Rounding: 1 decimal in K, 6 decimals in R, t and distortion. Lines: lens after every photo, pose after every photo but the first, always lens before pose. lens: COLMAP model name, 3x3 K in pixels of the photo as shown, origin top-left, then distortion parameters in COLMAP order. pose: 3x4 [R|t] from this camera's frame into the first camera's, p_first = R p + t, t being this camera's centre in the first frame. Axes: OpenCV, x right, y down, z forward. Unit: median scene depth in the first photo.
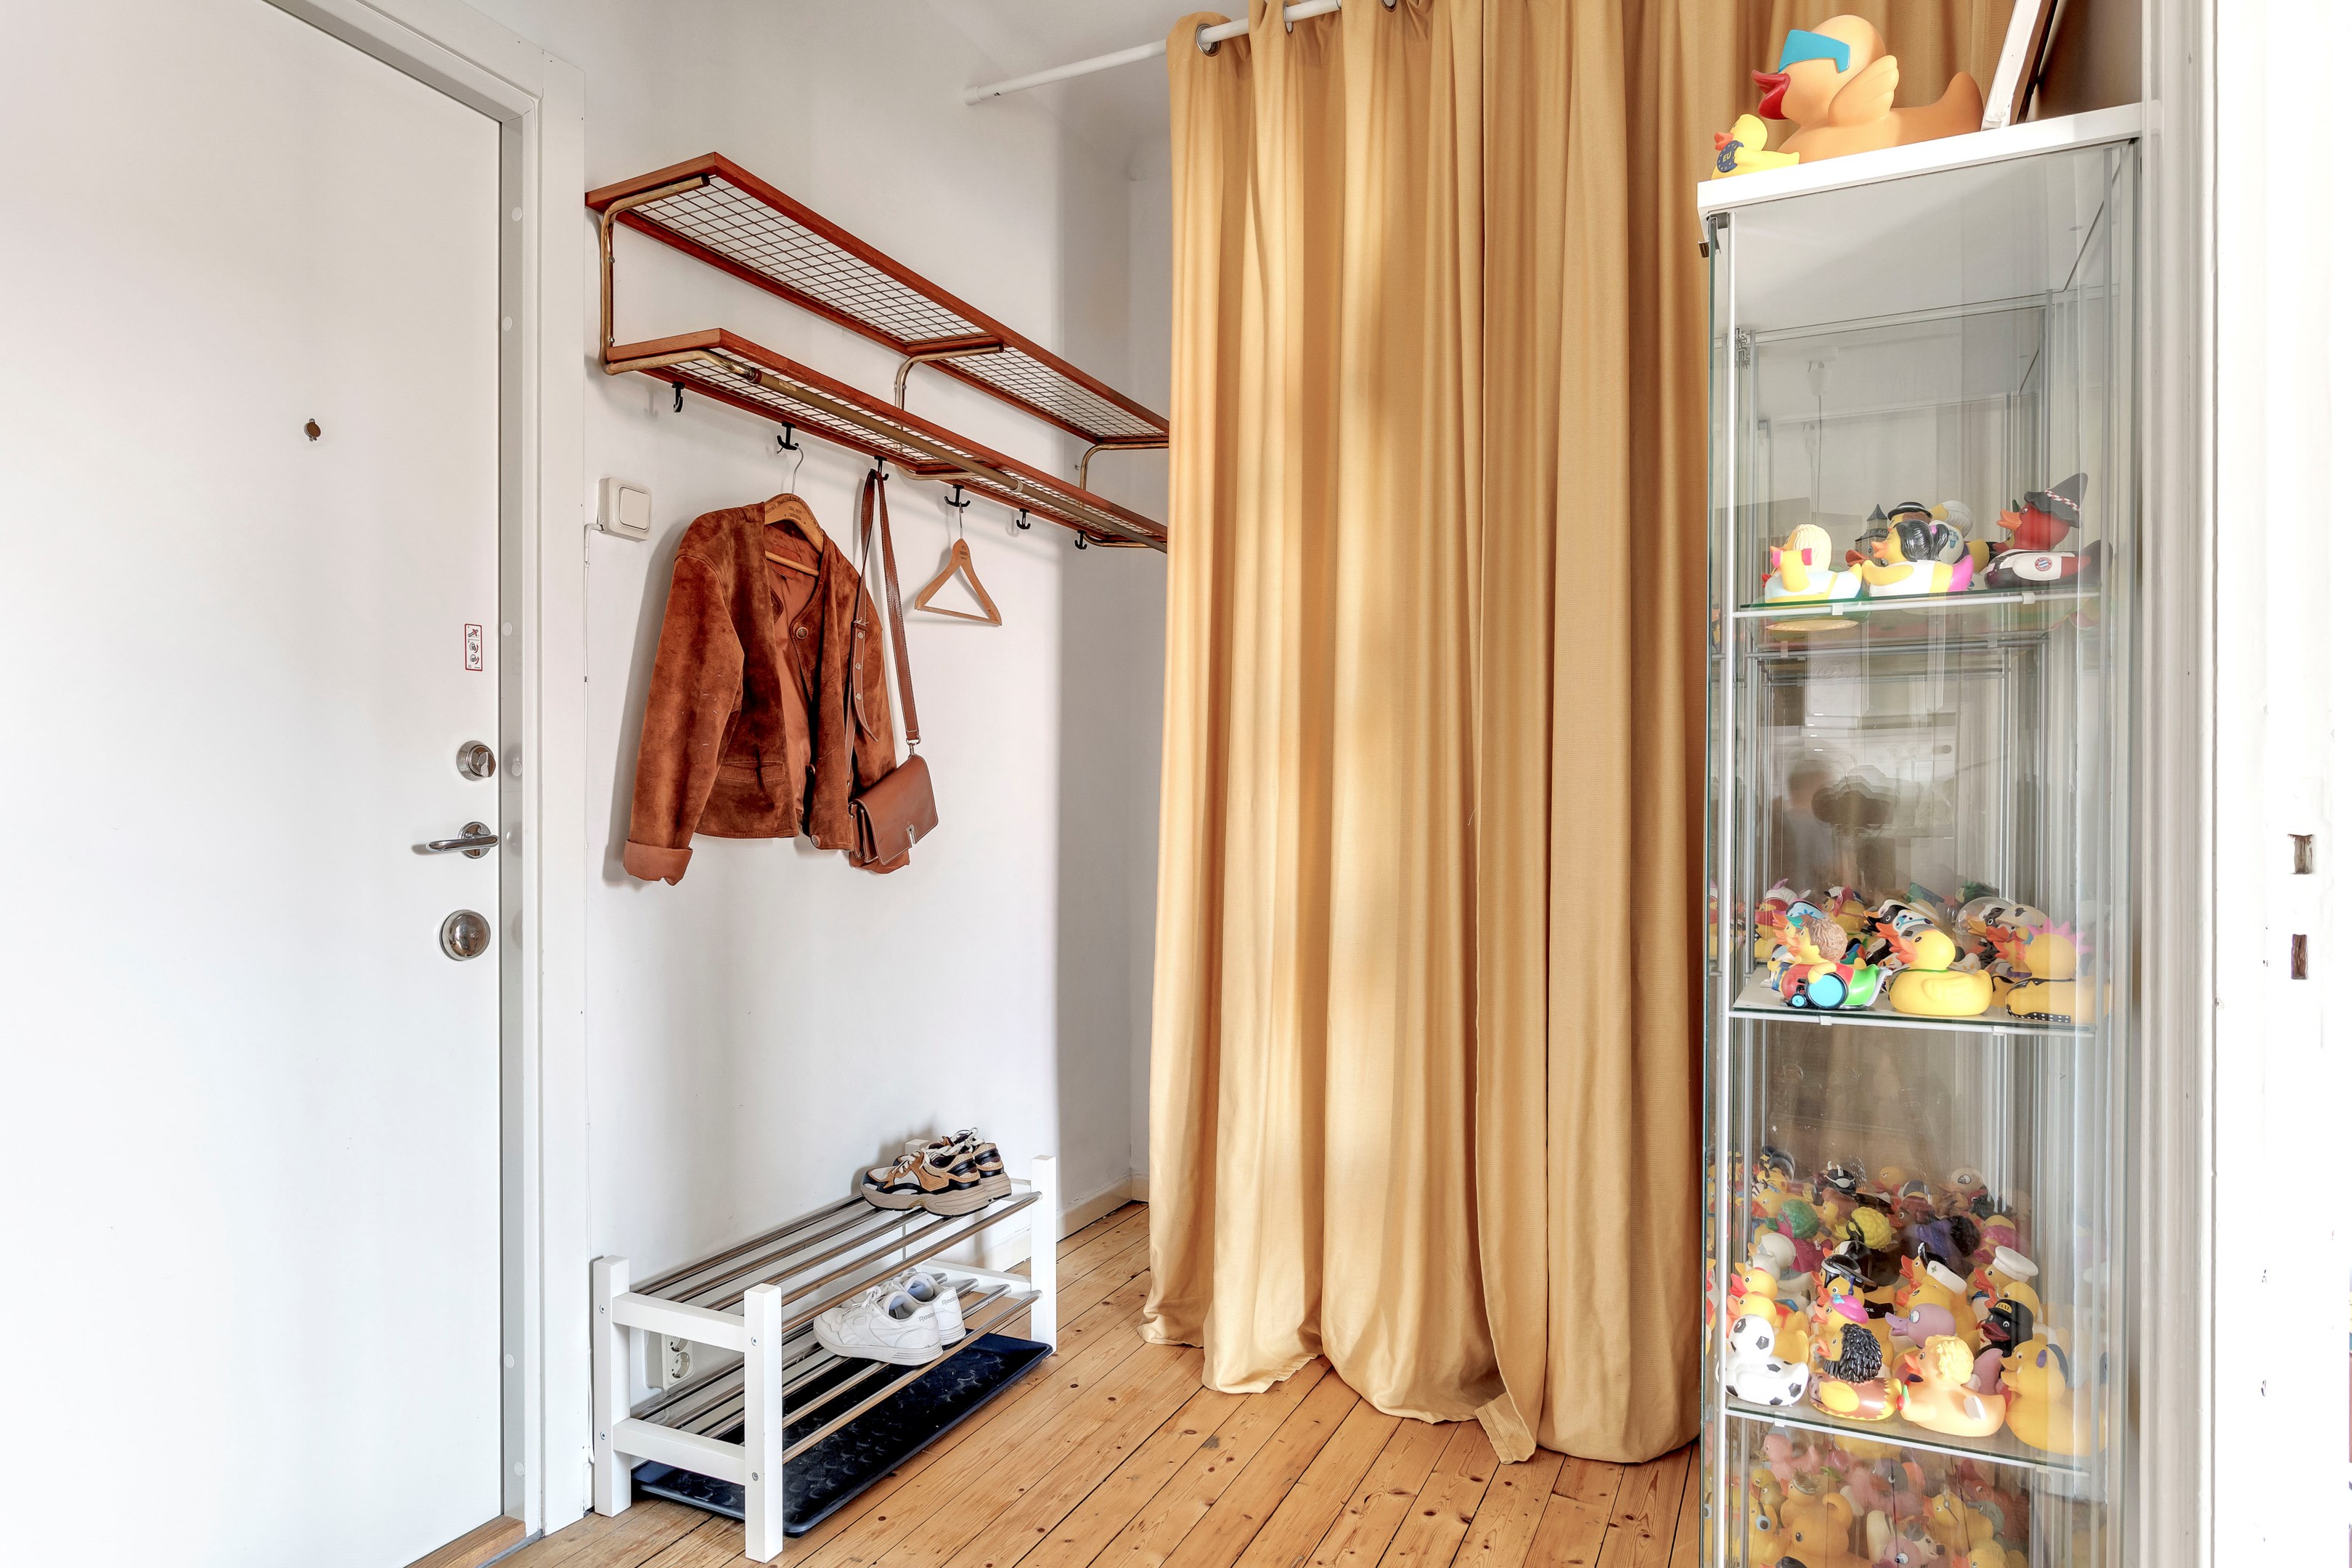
lens RADIAL K [[1379.3, 0, 1174.8], [0, 1379.3, 809.4], [0, 0, 1]] dist [-0.003080, -0.000617]
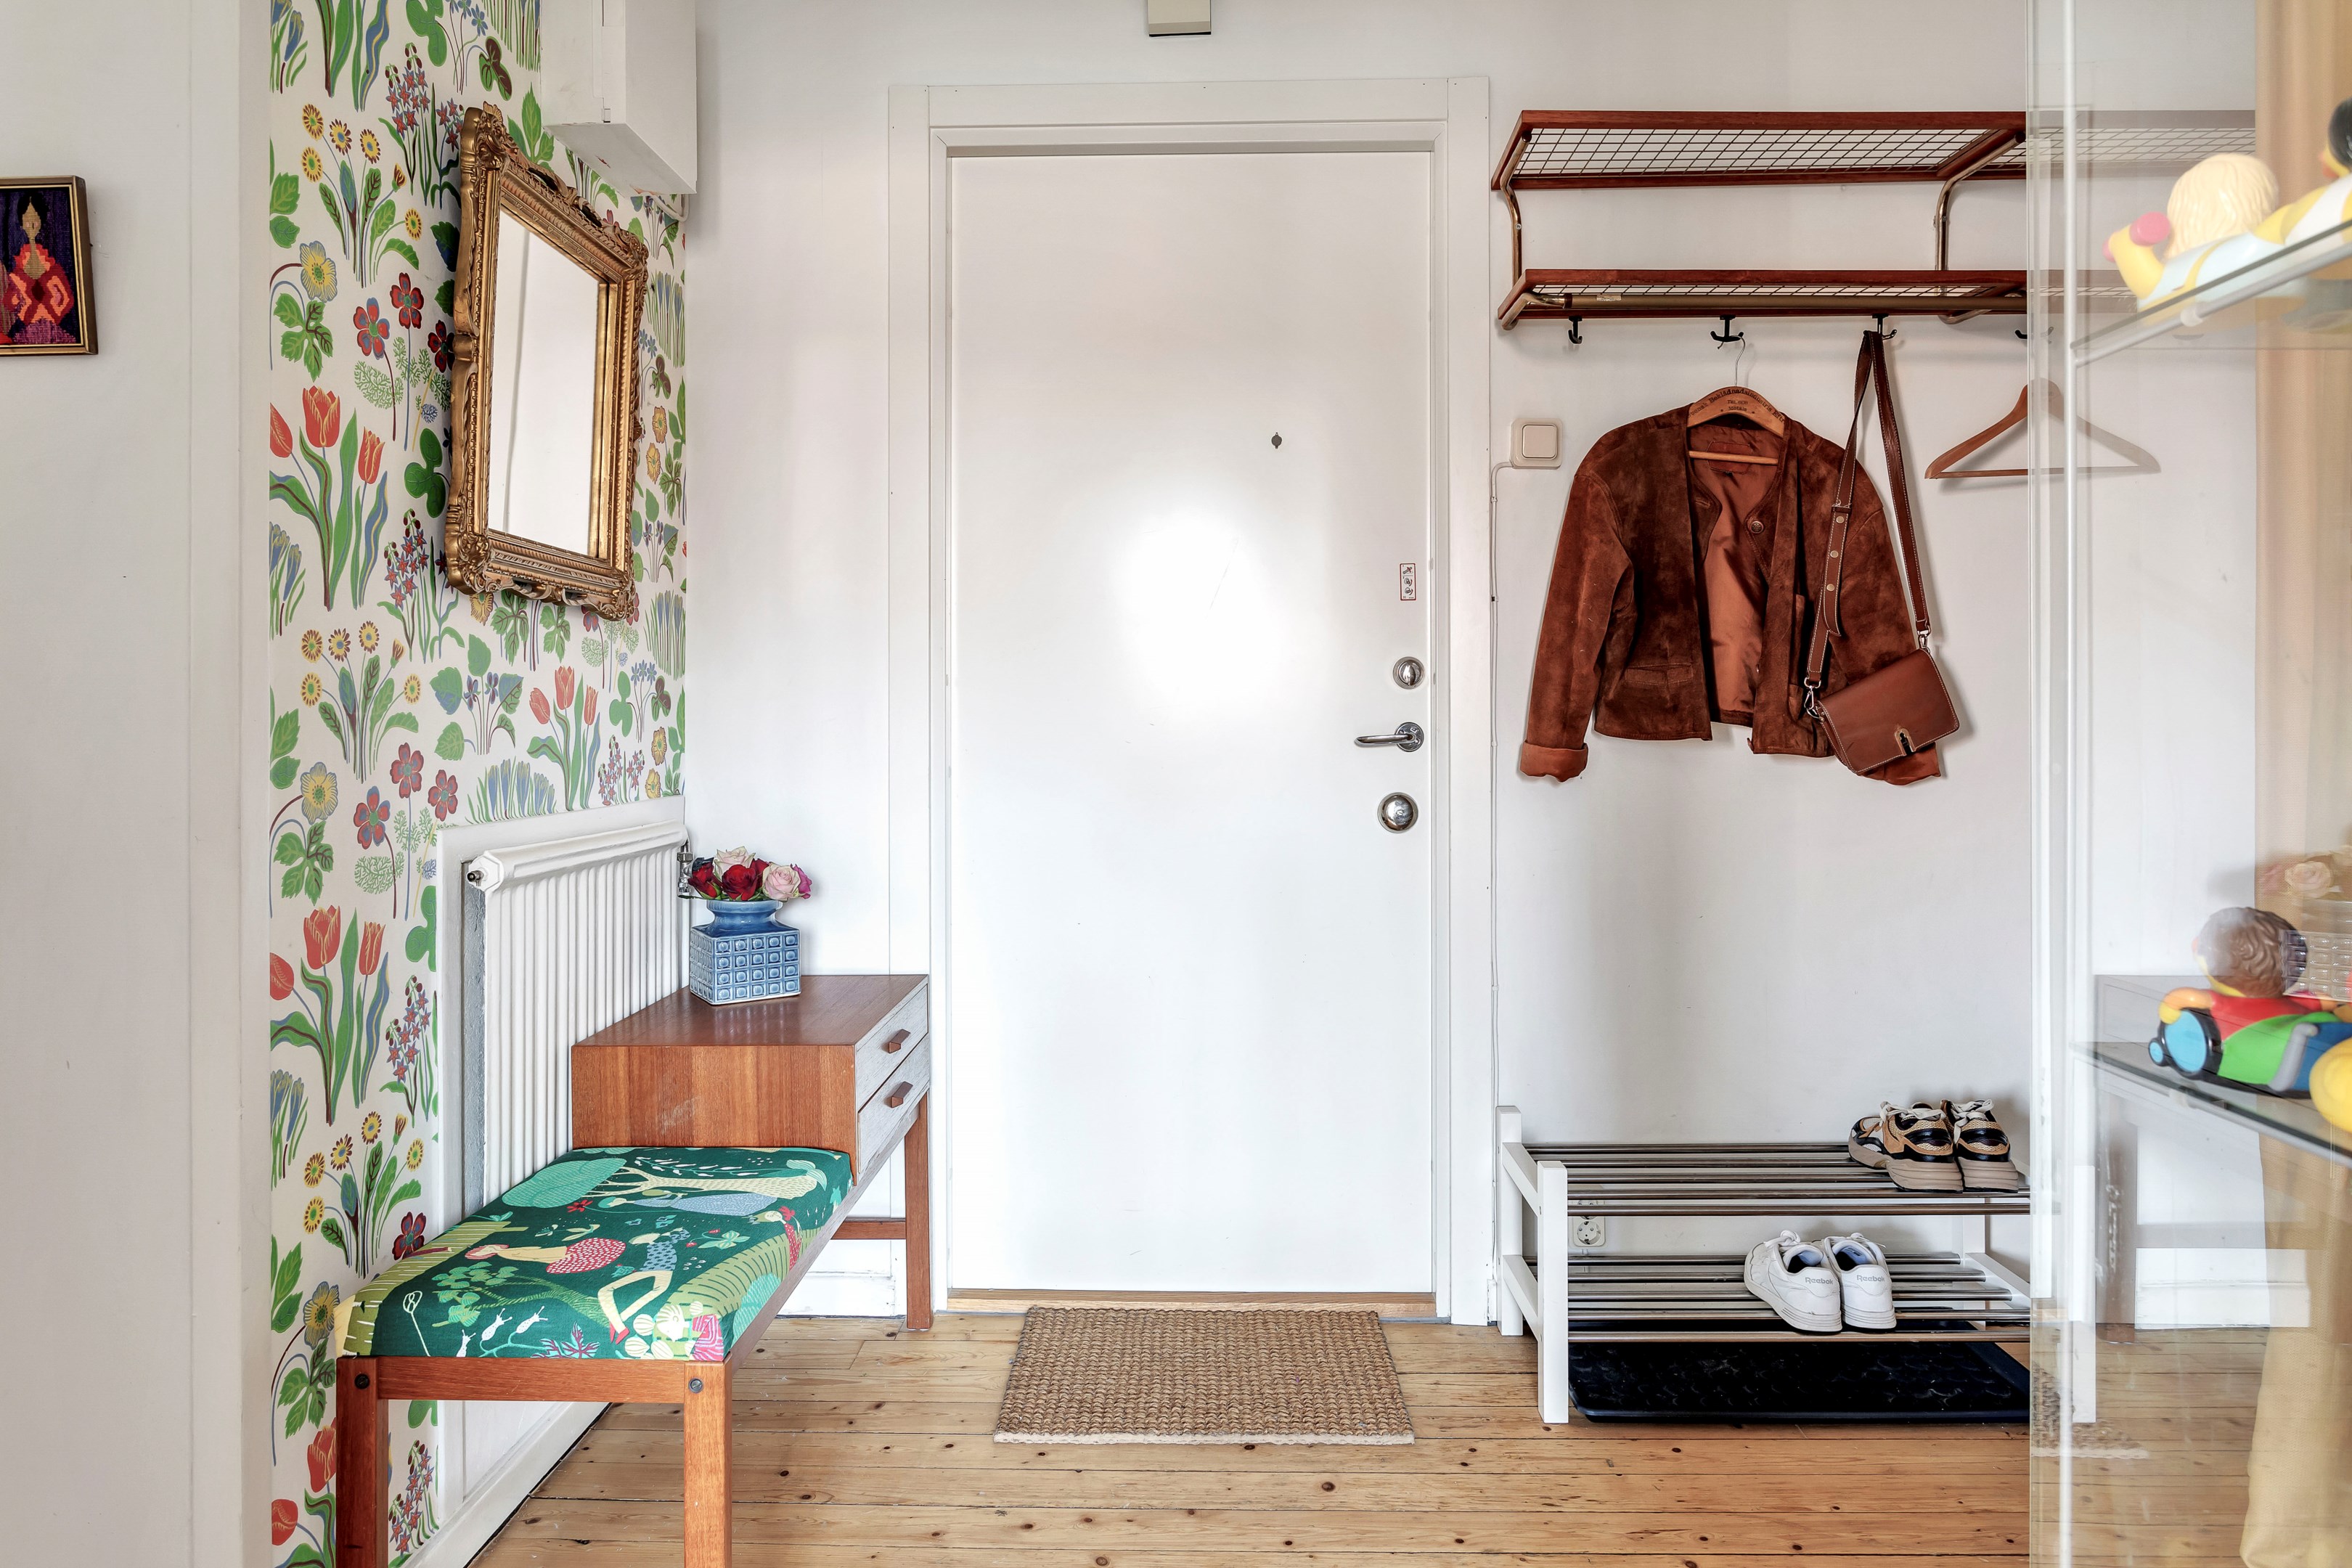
lens RADIAL K [[1321.0, 0, 1179.0], [0, 1321.0, 737.6], [0, 0, 1]] dist [-0.001195, -0.000127]
pose [[0.411300, -0.001775, -0.911498, 0.405995], [-0.003546, 0.999987, -0.003547, 0.022586], [0.911493, 0.004691, 0.411289, 0.263502]]
